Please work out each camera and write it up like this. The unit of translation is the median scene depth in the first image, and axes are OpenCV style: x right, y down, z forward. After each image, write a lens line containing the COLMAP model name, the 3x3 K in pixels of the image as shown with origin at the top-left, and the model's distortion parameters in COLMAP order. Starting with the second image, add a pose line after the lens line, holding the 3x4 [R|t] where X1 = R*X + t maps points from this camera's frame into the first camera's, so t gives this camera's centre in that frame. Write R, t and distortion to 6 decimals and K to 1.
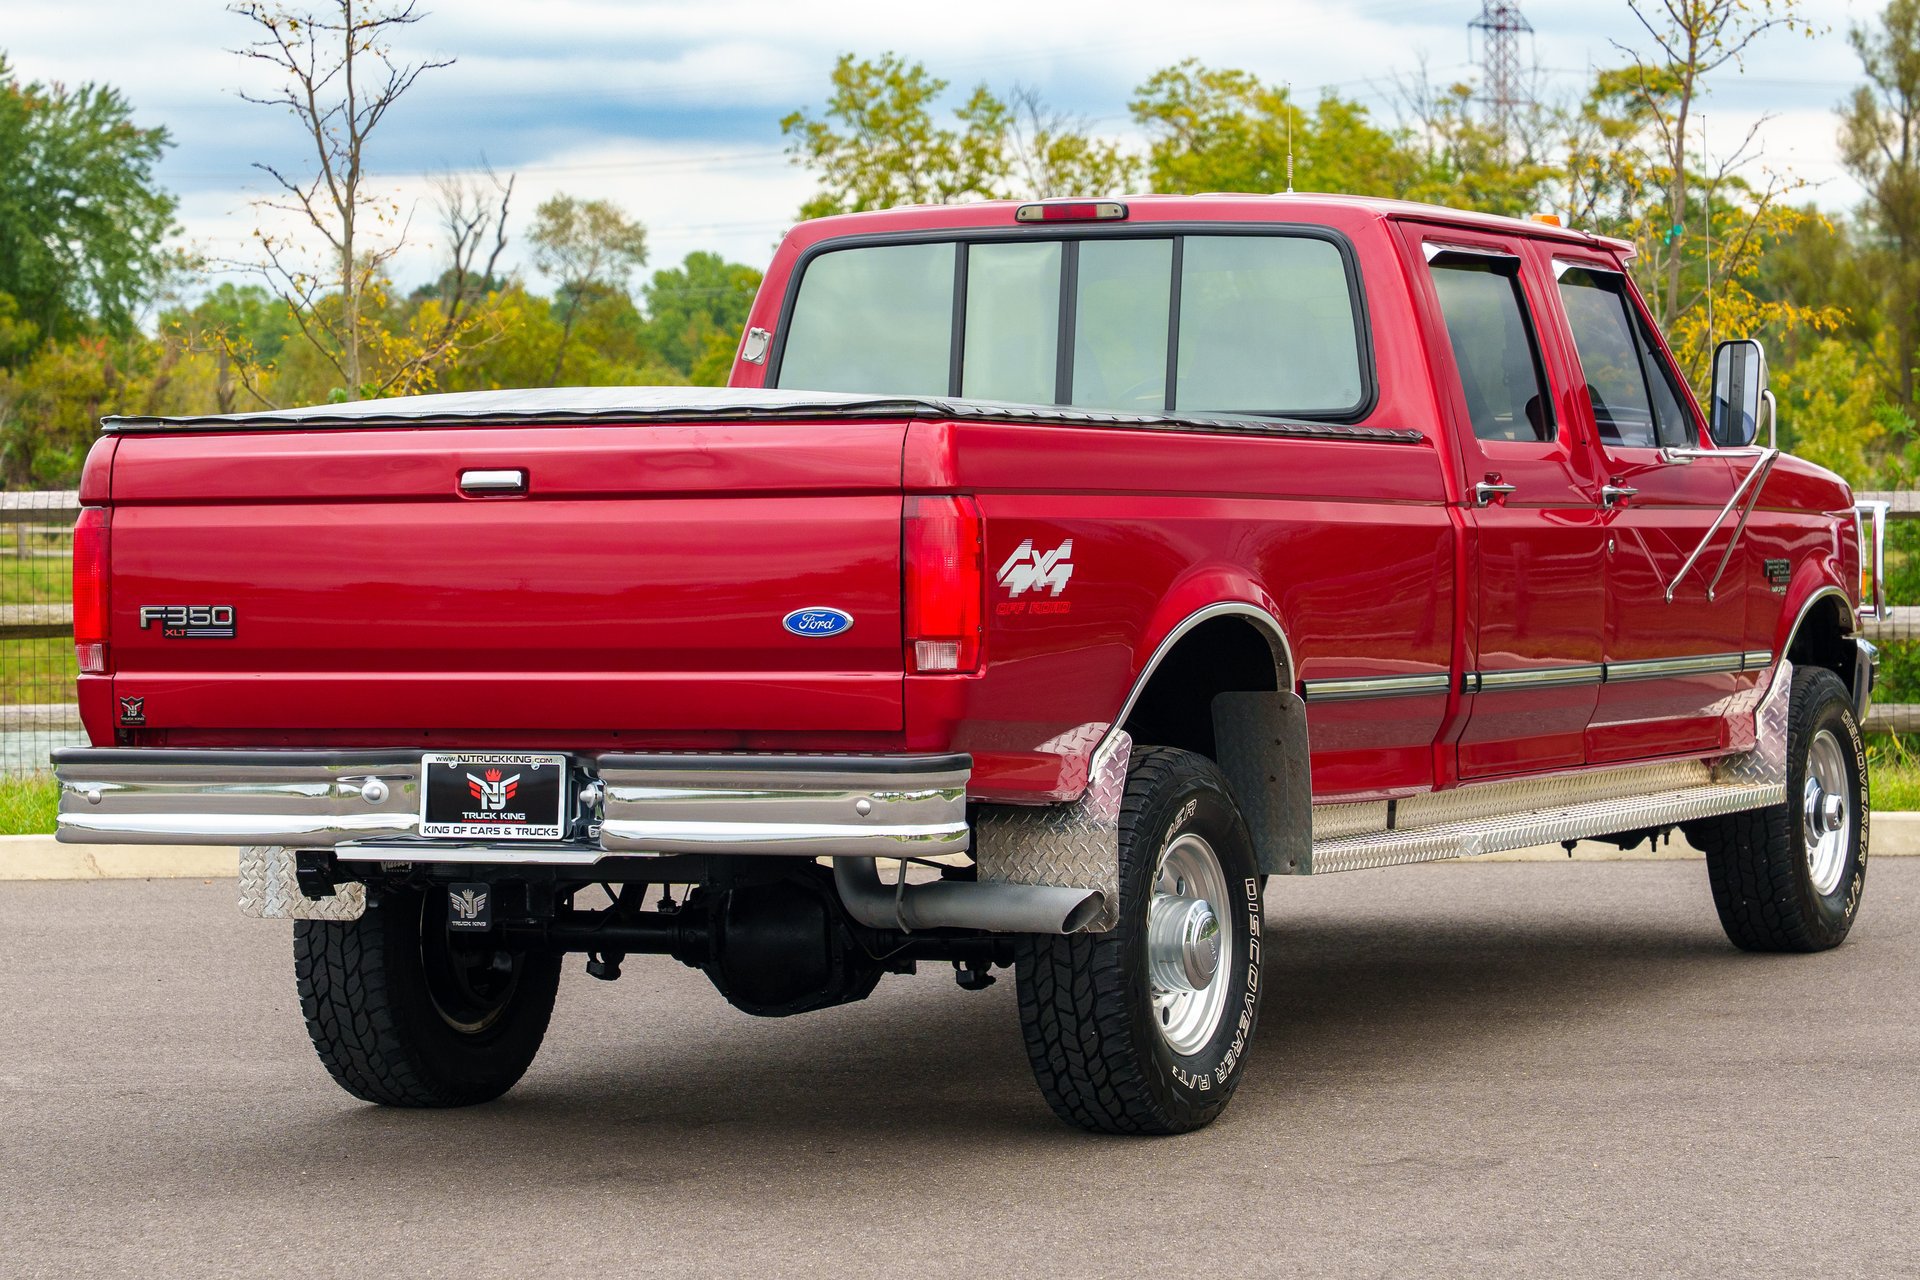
lens RADIAL K [[5599.3, 0, 960.0], [0, 5599.3, 640.0], [0, 0, 1]] dist [0.339837, -0.074321]
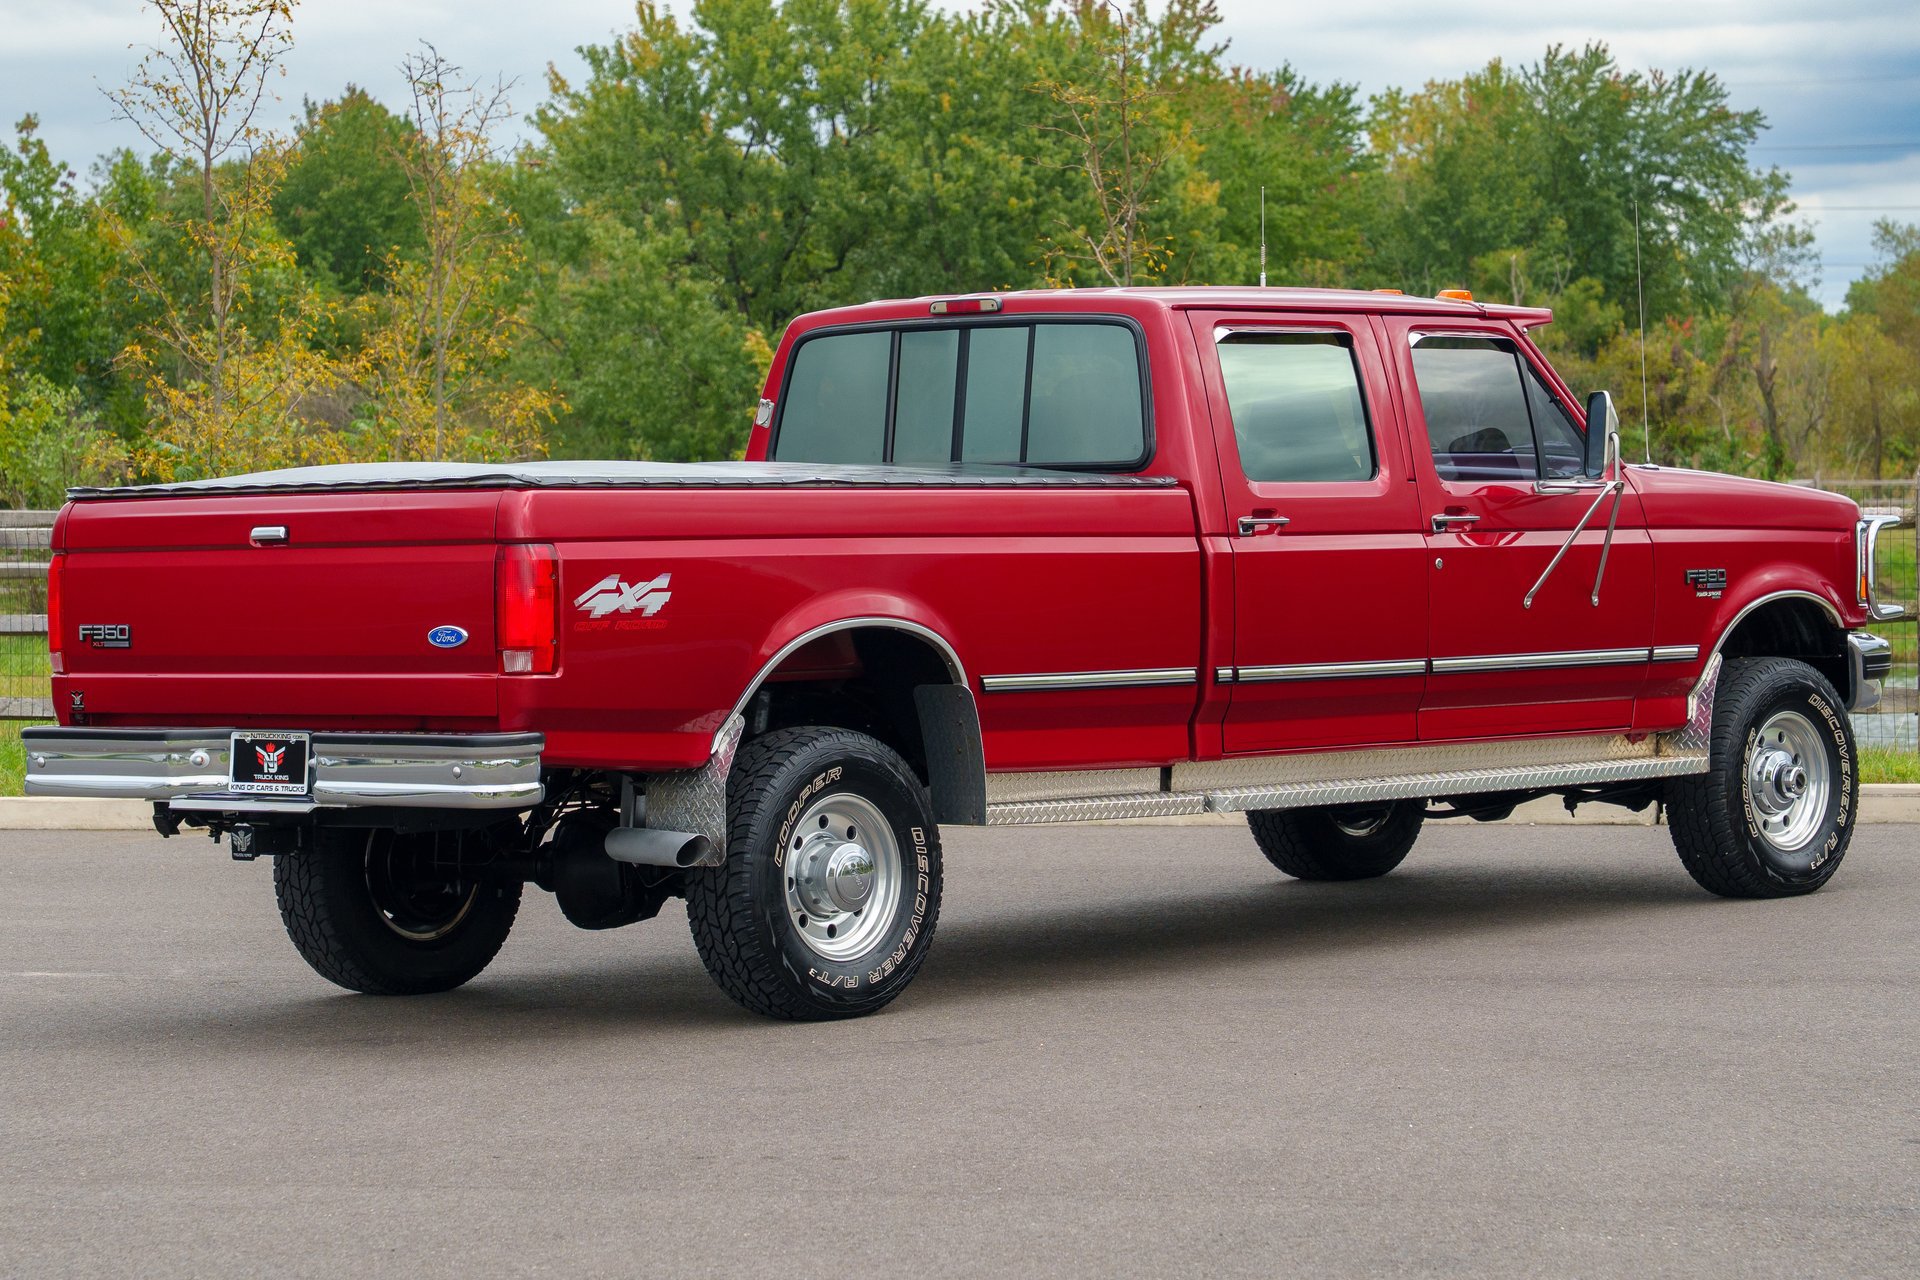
lens RADIAL K [[5599.3, 0, 960.0], [0, 5599.3, 640.0], [0, 0, 1]] dist [0.339837, -0.074321]
pose [[0.951997, -0.002886, -0.306093, 0.464396], [0.004642, 0.999977, 0.005010, -0.007847], [0.306072, -0.006190, 0.951988, -0.242778]]
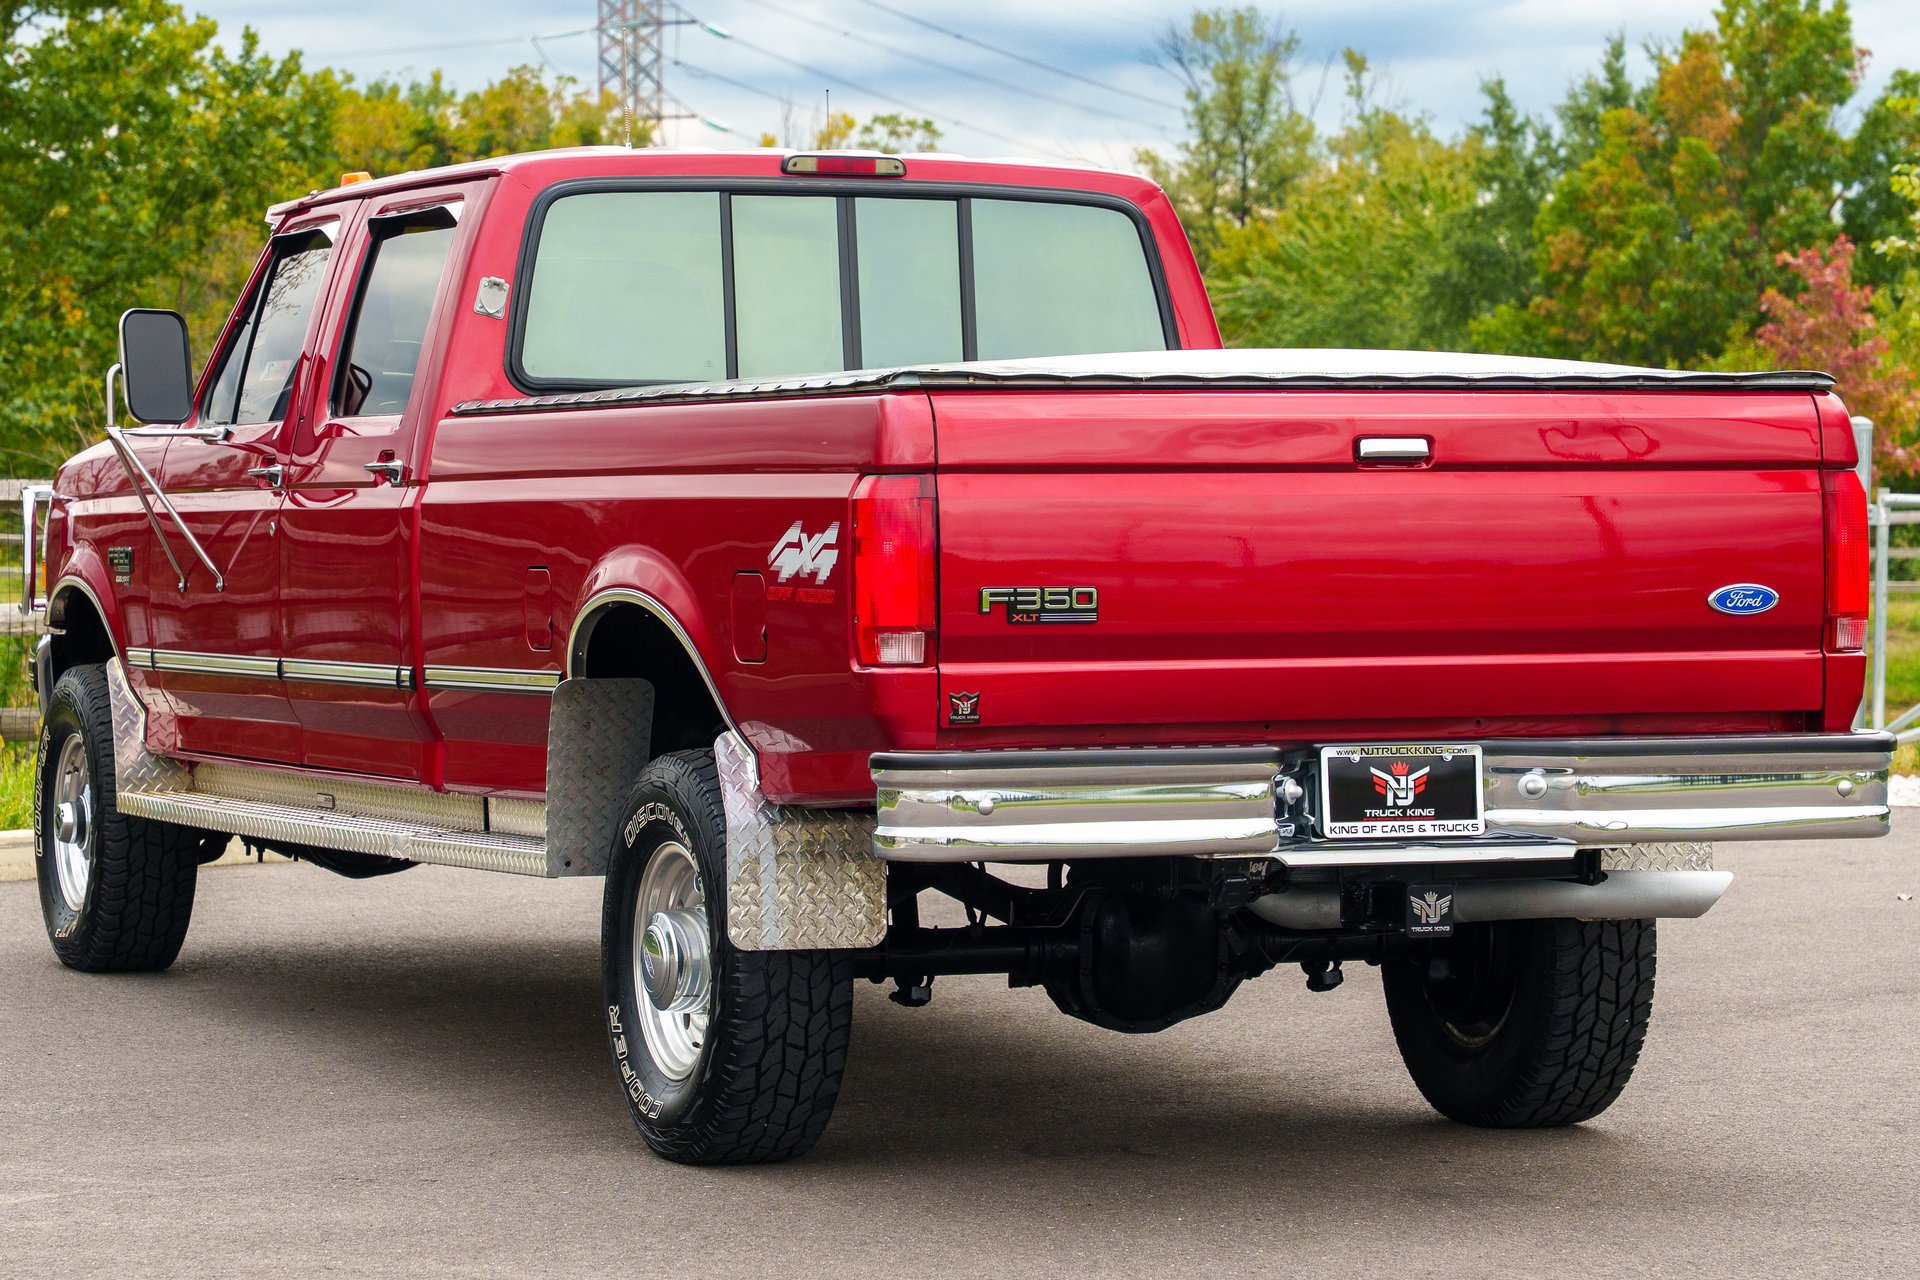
lens RADIAL K [[6162.8, 0, 984.2], [0, 6162.8, 641.6], [0, 0, 1]] dist [0.347668, -1.496161]
pose [[0.669876, -0.008883, 0.742420, -0.818600], [0.011690, 0.999931, 0.001416, 0.000932], [-0.742381, 0.007730, 0.669933, 0.344659]]
